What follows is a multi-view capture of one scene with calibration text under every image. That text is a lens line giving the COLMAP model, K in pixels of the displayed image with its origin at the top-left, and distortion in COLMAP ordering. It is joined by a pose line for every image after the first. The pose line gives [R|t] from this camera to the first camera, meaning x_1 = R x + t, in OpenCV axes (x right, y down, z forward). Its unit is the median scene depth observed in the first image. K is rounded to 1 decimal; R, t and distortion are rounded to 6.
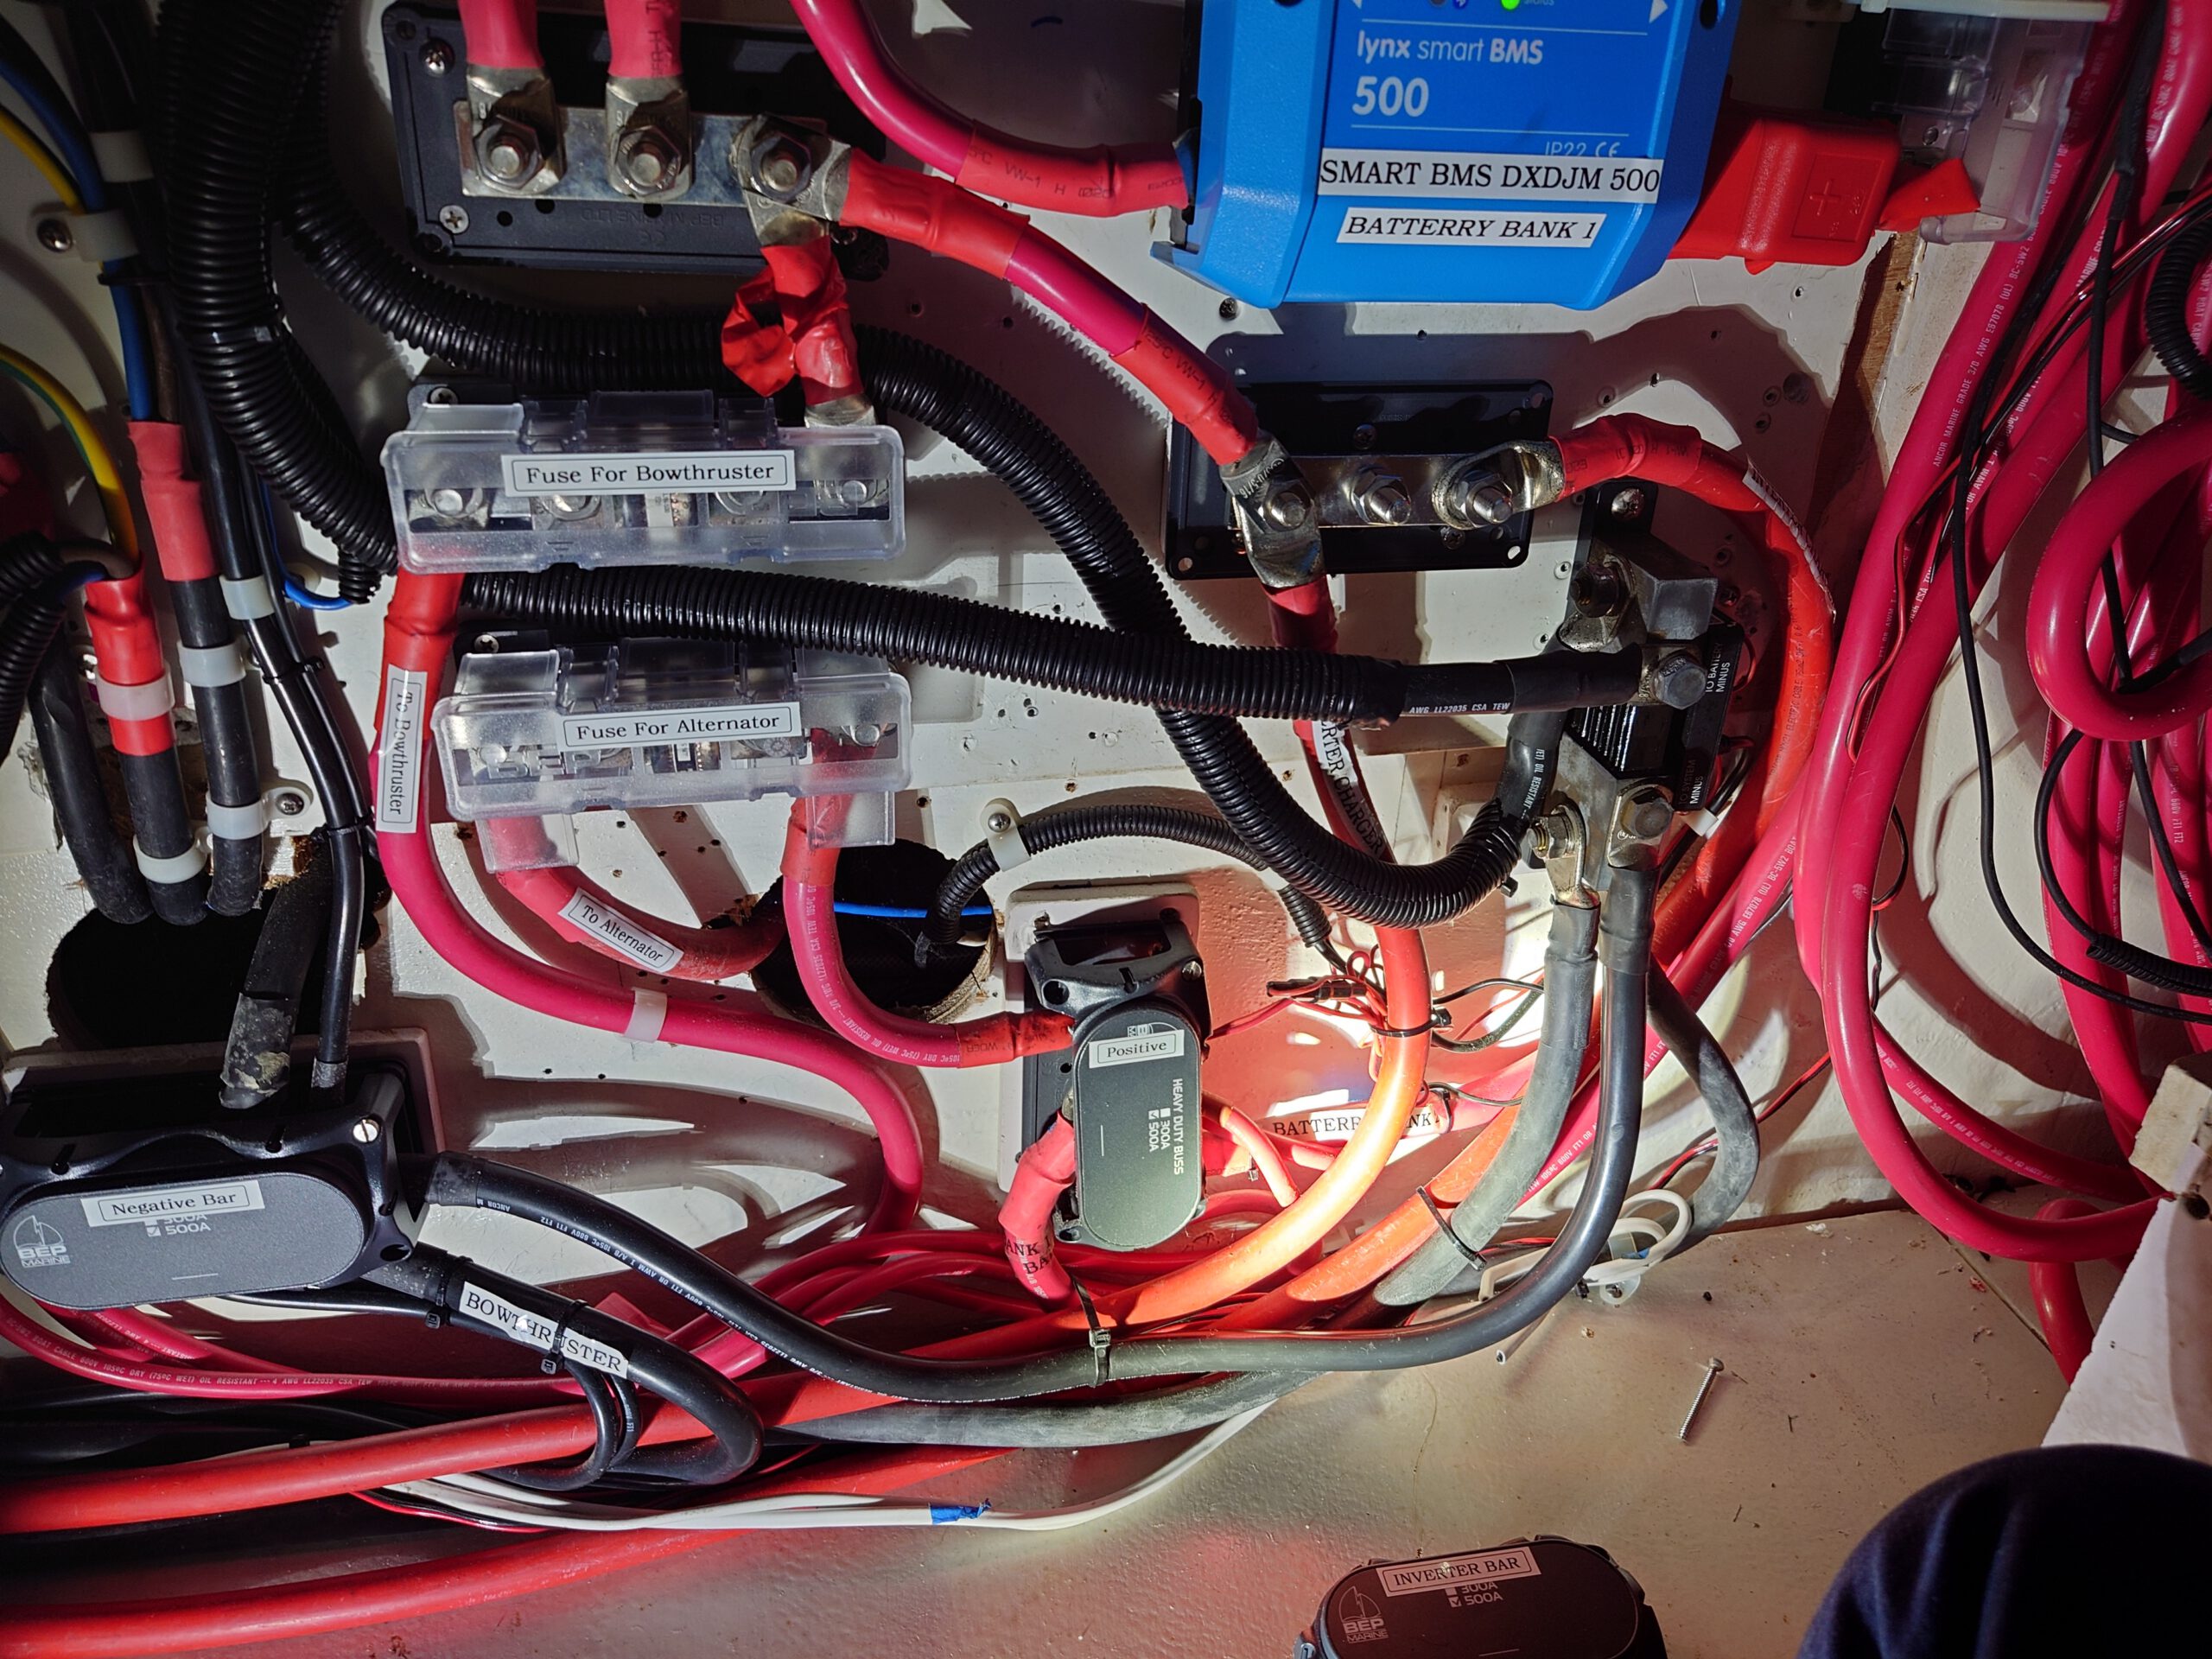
lens RADIAL K [[1589.9, 0, 1108.2], [0, 1589.9, 822.2], [0, 0, 1]] dist [-0.000032, 0.001166]
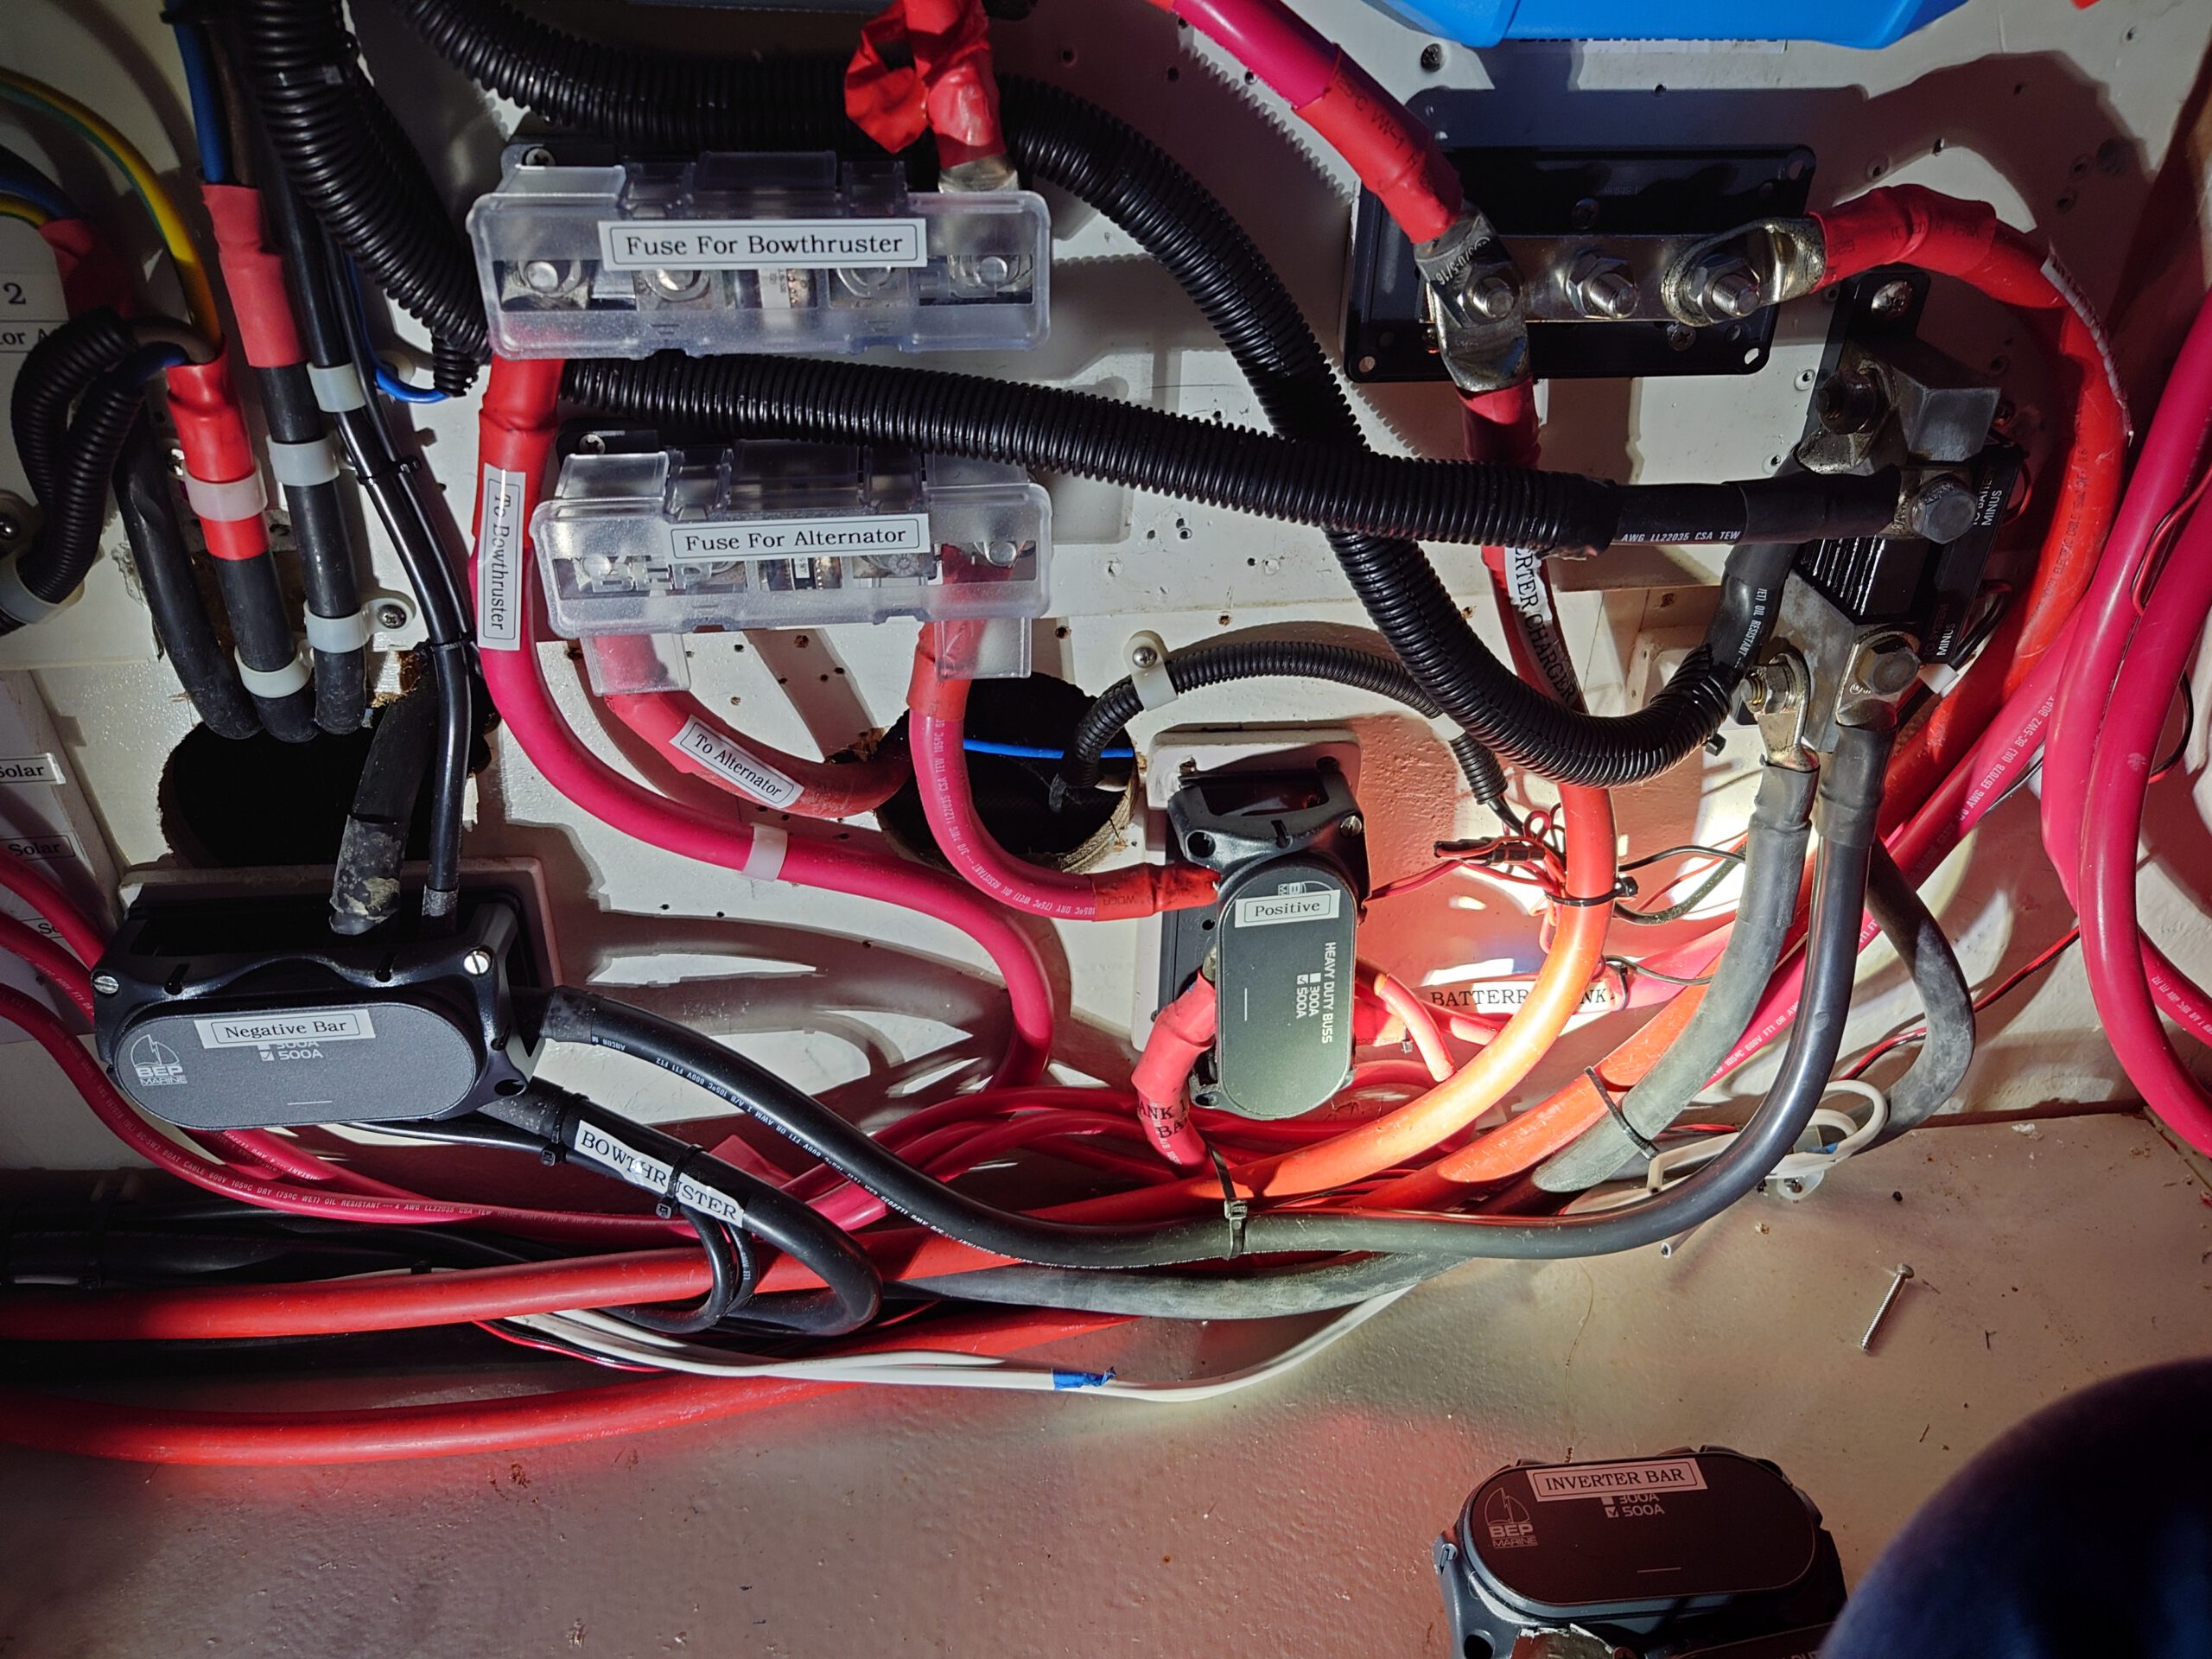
lens RADIAL K [[1589.9, 0, 1101.2], [0, 1589.9, 815.2], [0, 0, 1]] dist [-0.000032, 0.001166]
pose [[0.995547, 0.034025, -0.087909, -0.011469], [-0.025669, 0.995194, 0.094494, 0.005668], [0.090701, -0.091817, 0.991637, 0.094781]]
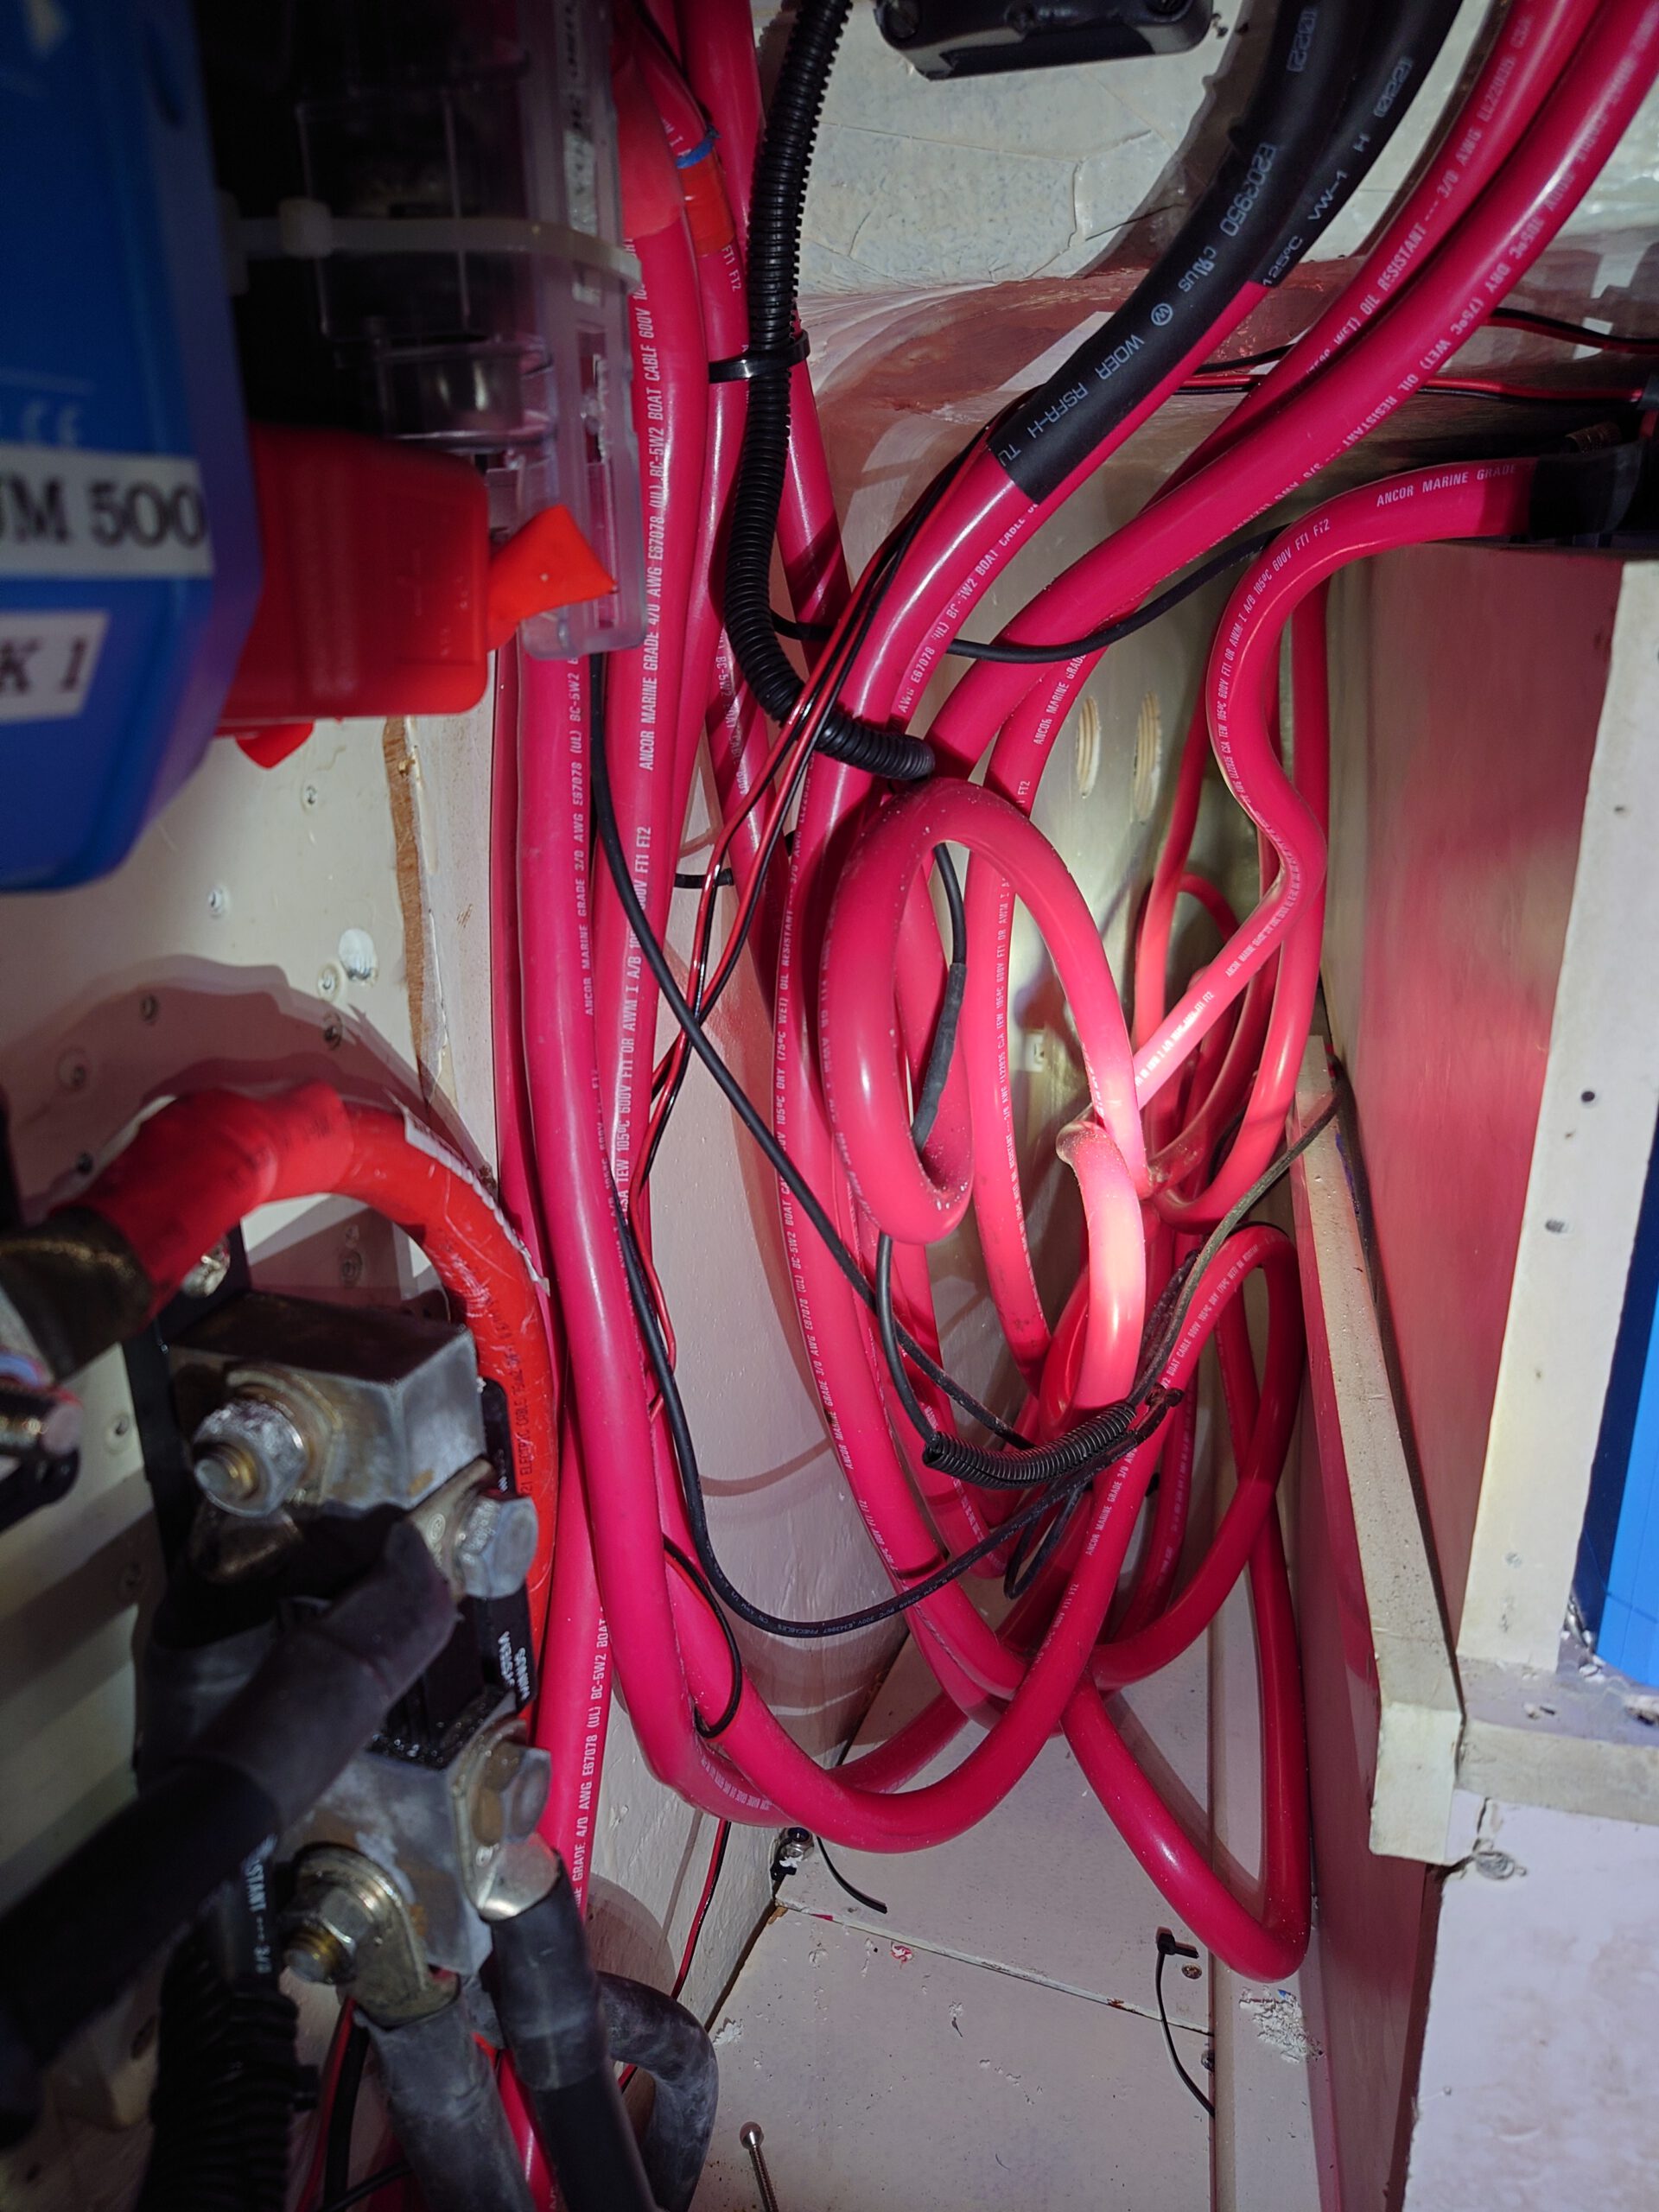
lens RADIAL K [[1589.9, 0, 827.9], [0, 1589.9, 1107.2], [0, 0, 1]] dist [-0.000032, 0.001166]
pose [[0.549180, -0.313211, 0.774791, 0.076949], [0.442374, 0.895521, 0.048457, -0.191230], [-0.709018, 0.316136, 0.630358, 0.580828]]
